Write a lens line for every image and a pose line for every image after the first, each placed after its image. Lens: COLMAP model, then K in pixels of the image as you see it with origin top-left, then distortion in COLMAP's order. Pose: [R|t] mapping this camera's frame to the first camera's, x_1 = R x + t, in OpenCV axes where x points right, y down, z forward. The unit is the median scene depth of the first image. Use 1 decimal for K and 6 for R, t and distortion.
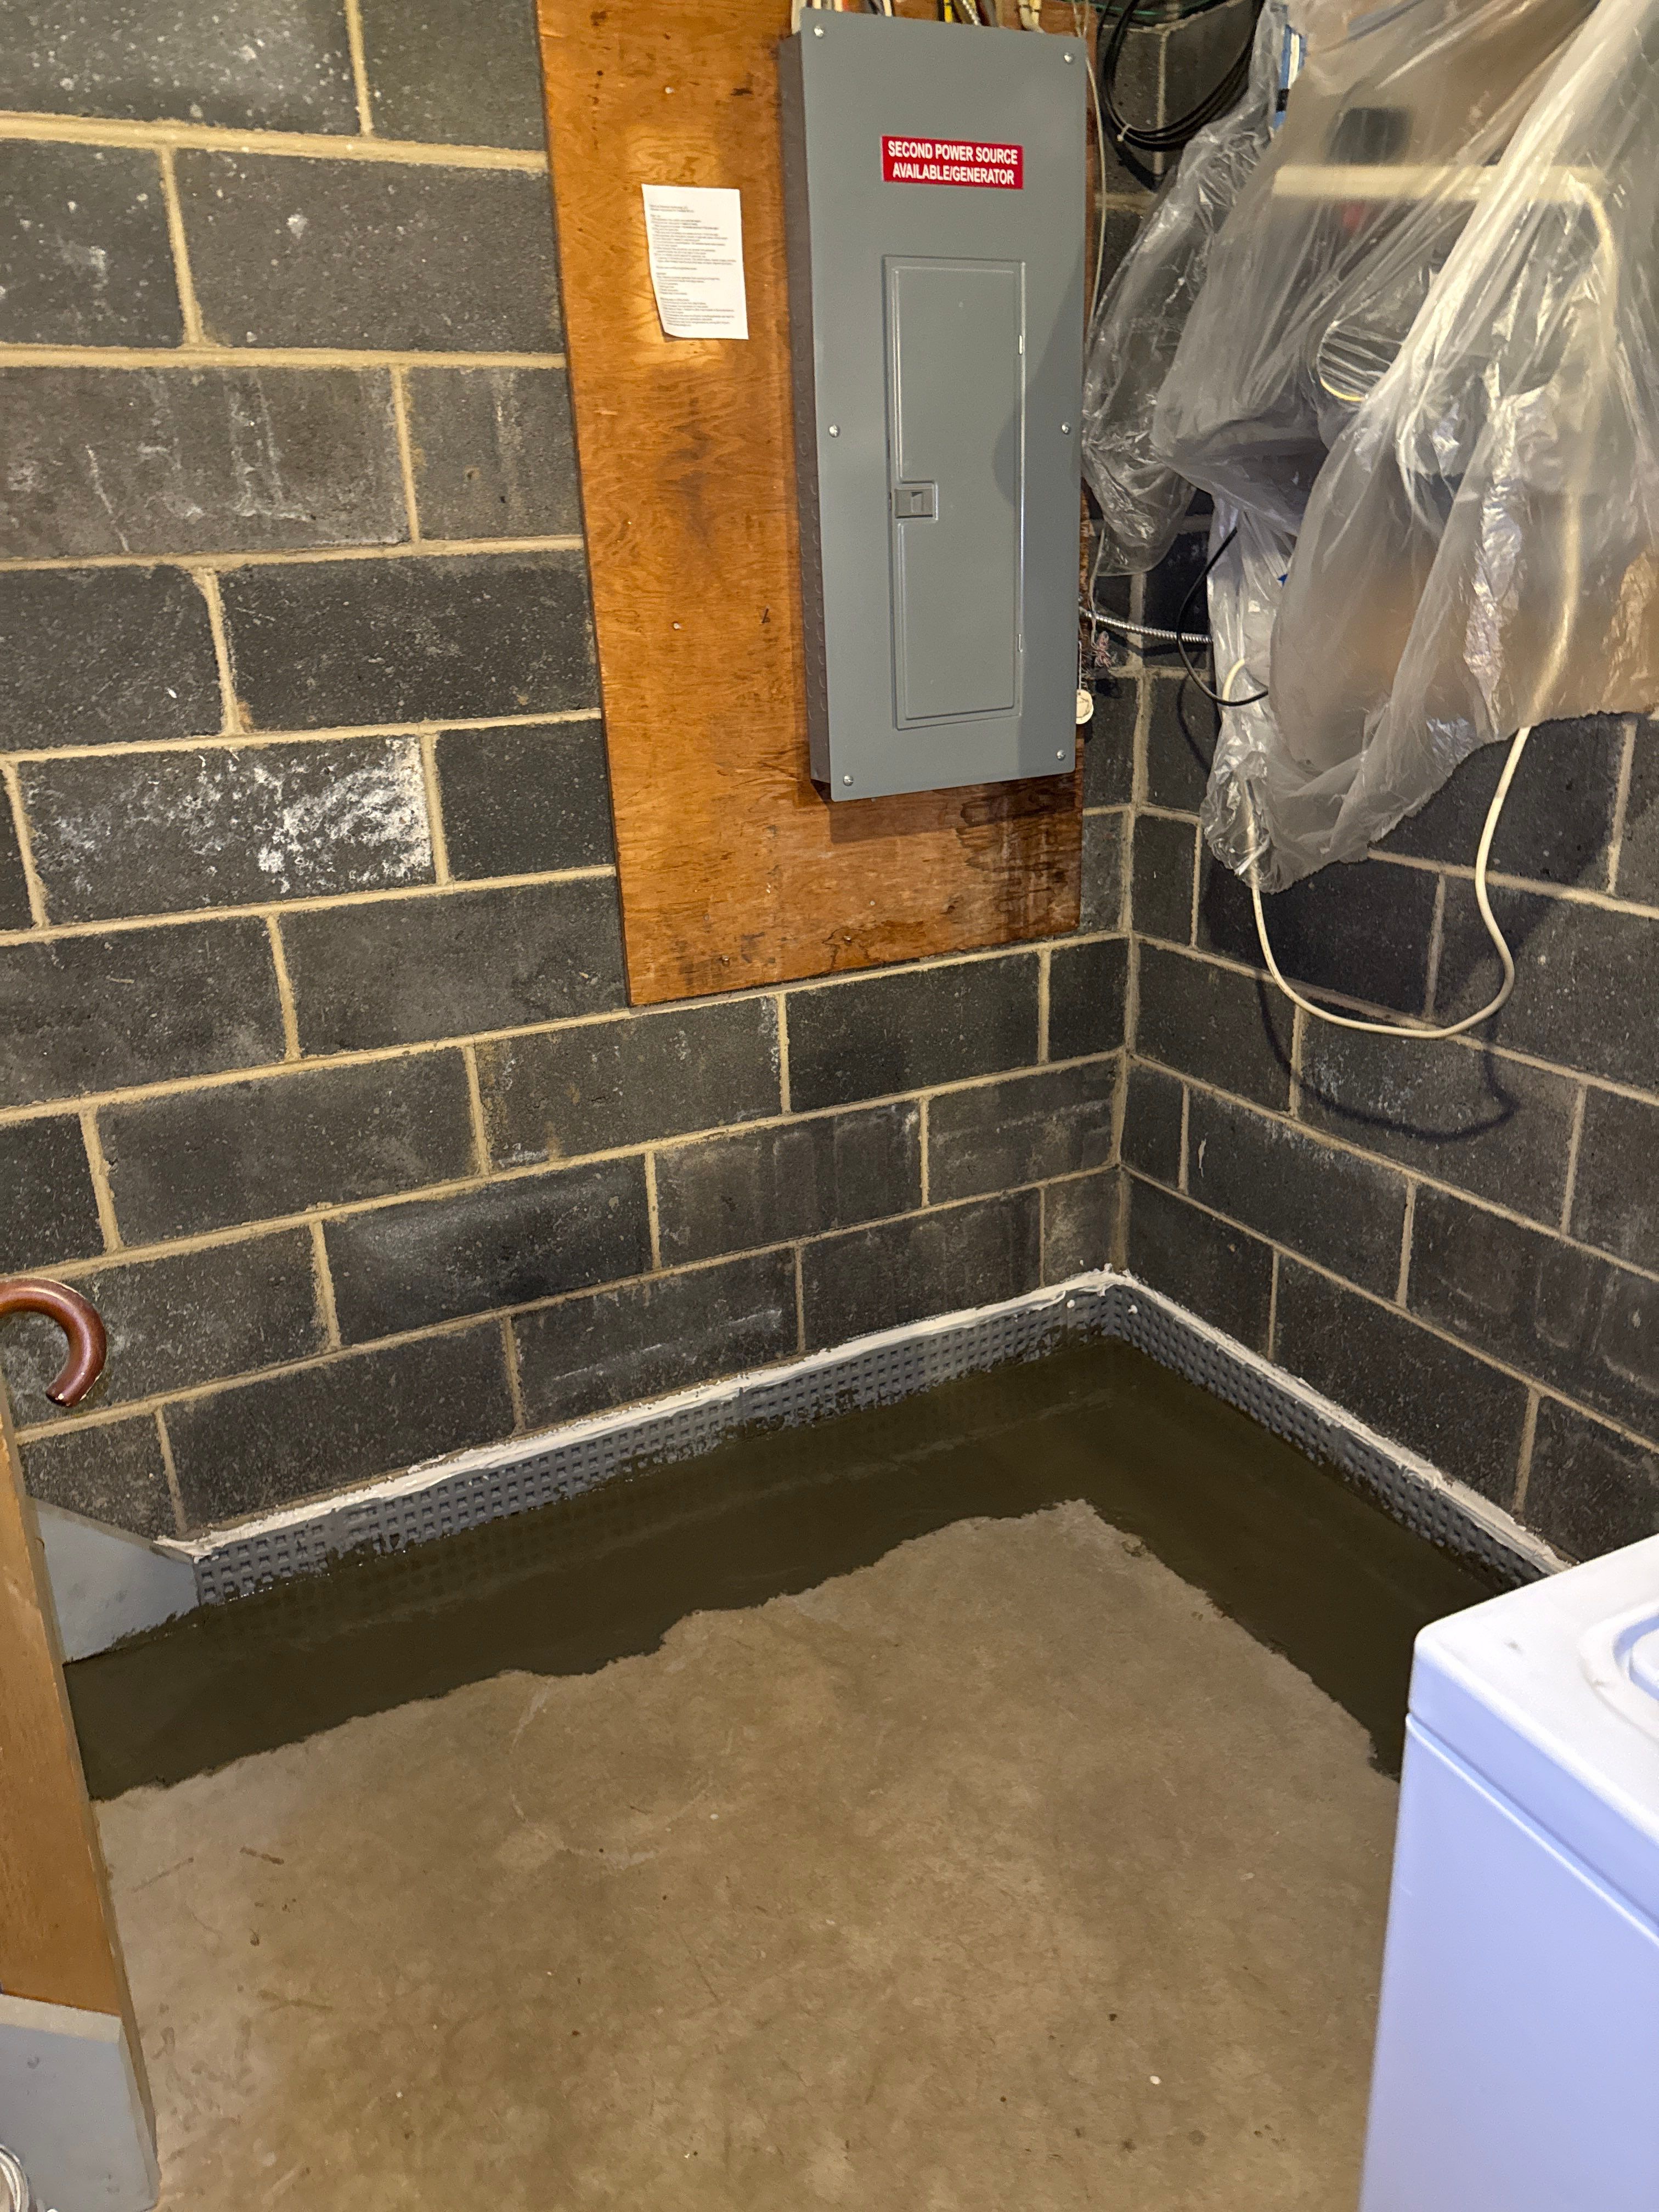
lens RADIAL K [[1598.3, 0, 830.7], [0, 1598.3, 1105.5], [0, 0, 1]] dist [0.030920, -0.030591]
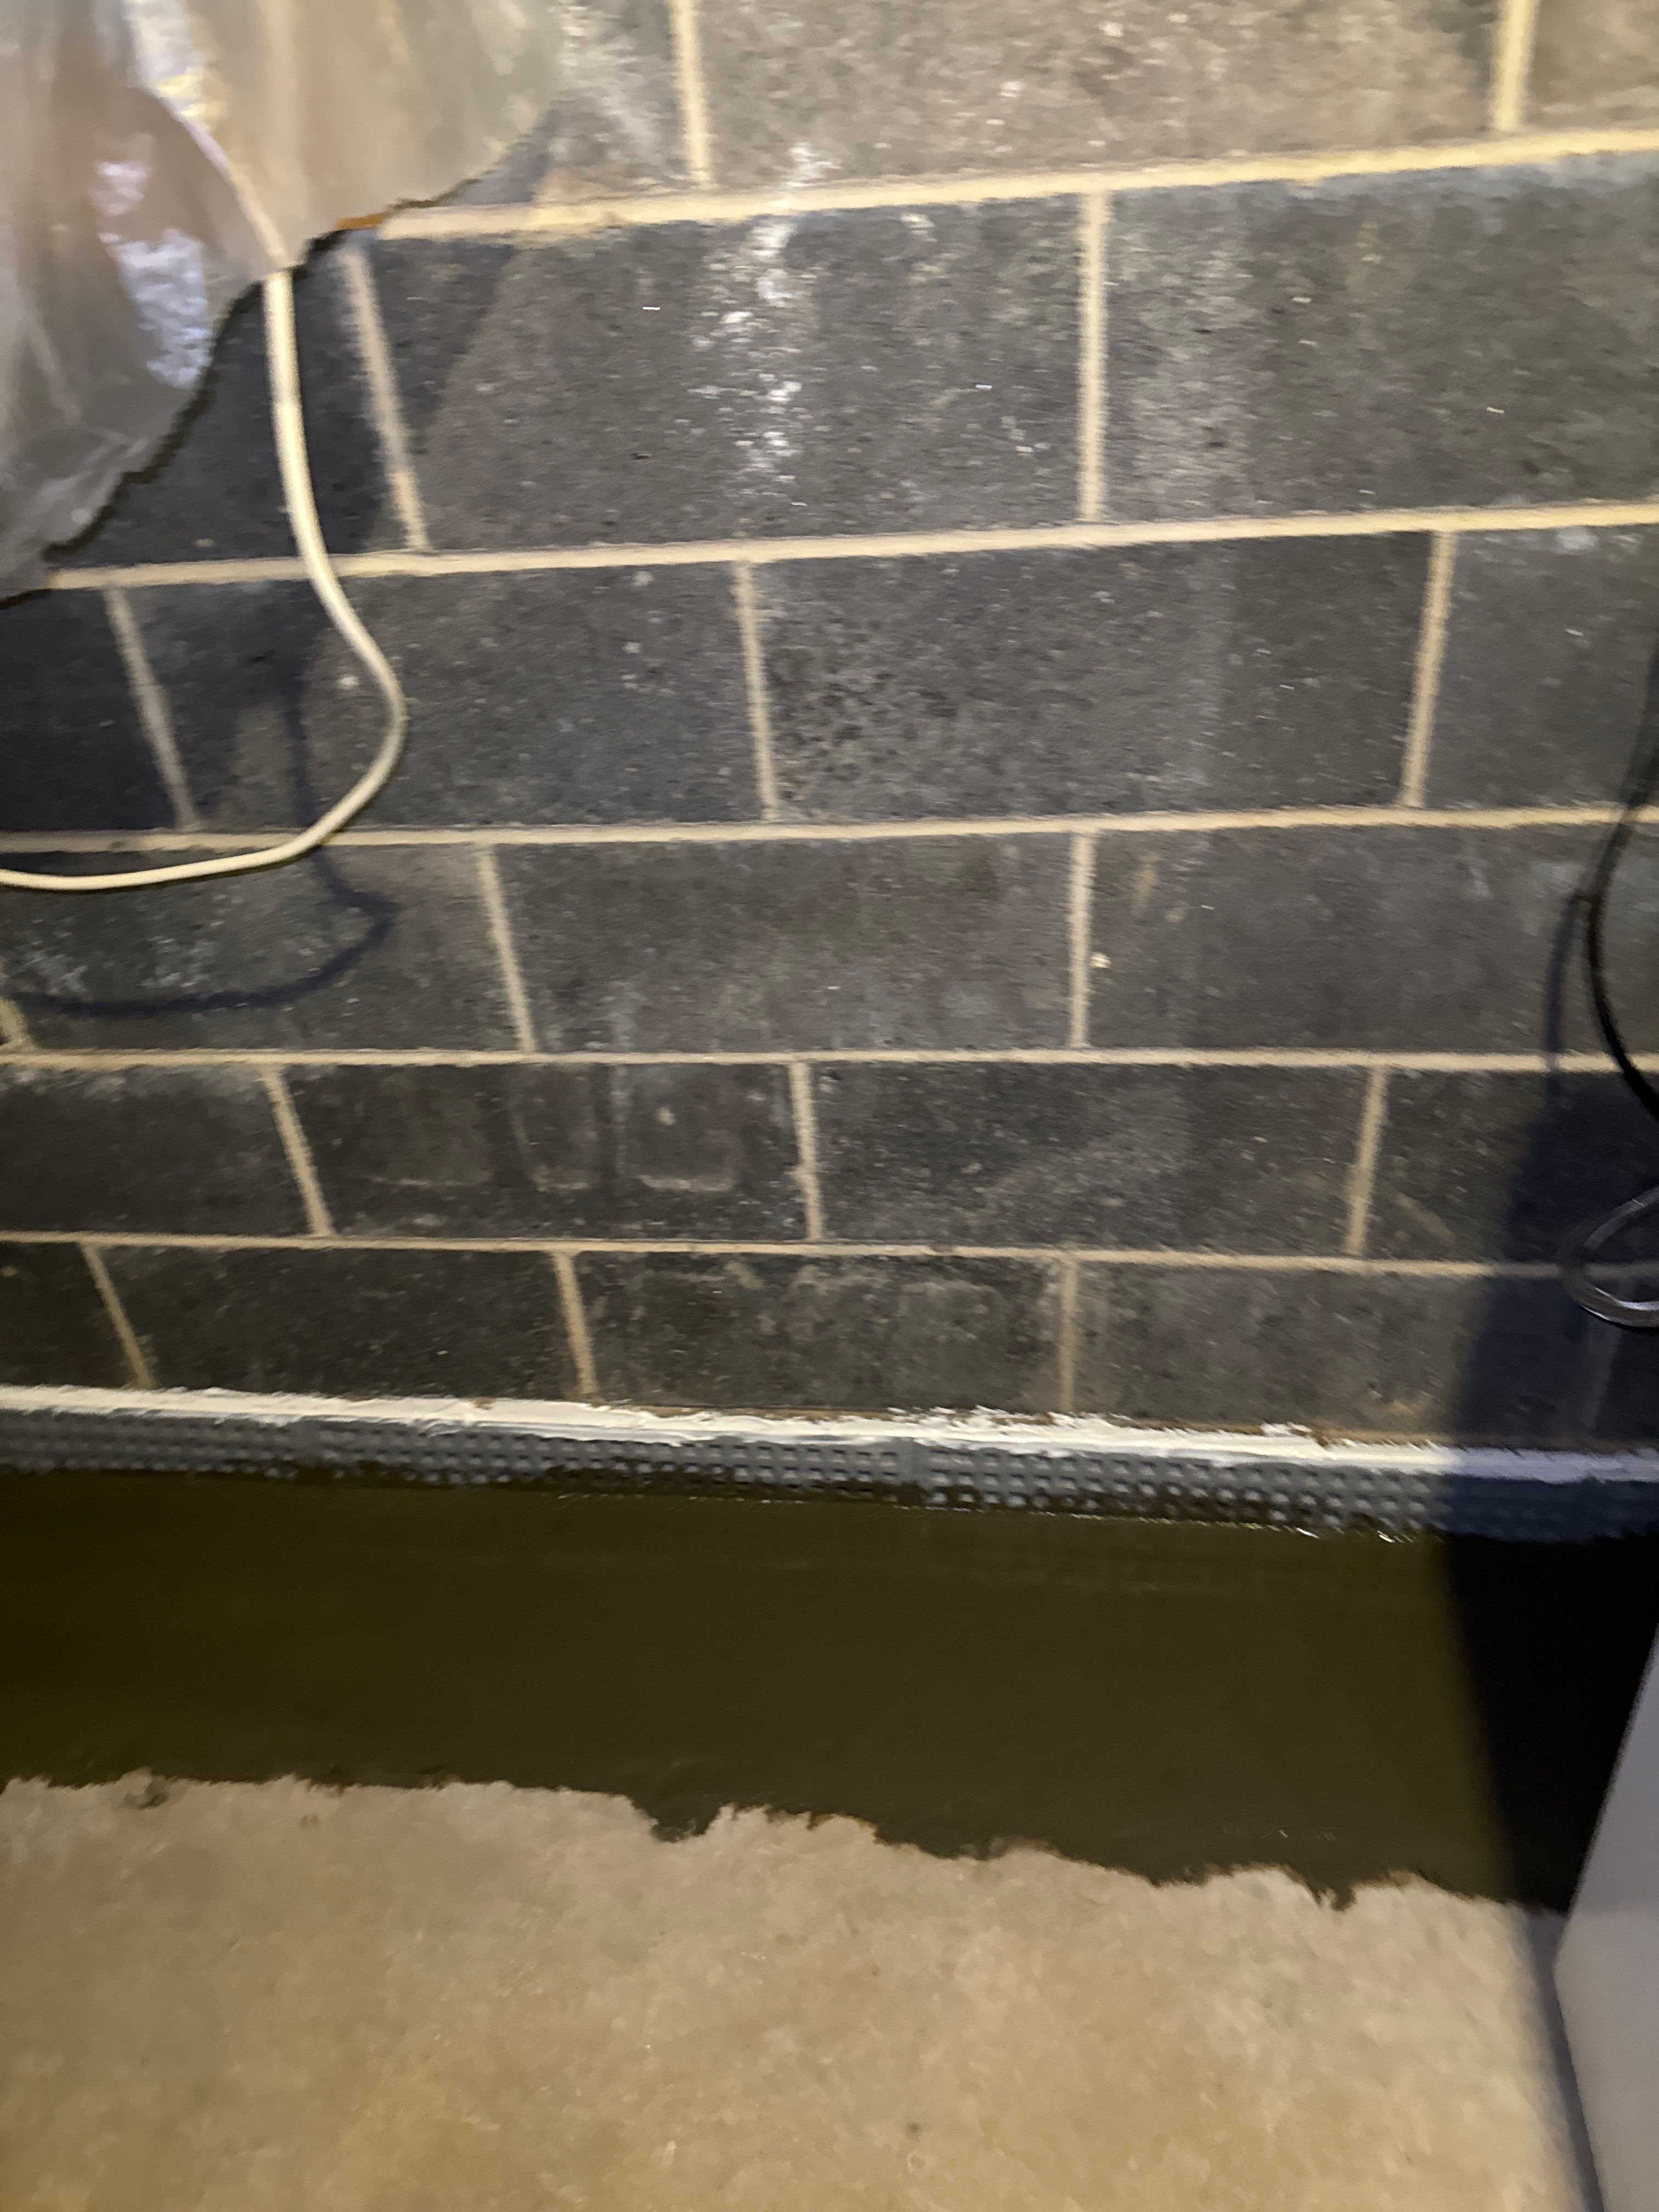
lens RADIAL K [[1598.3, 0, 834.1], [0, 1598.3, 1089.1], [0, 0, 1]] dist [0.030920, -0.030591]
pose [[0.551504, -0.466819, 0.691320, 0.035383], [0.335234, 0.882913, 0.328758, -0.083025], [-0.763846, 0.050443, 0.643424, 0.410162]]
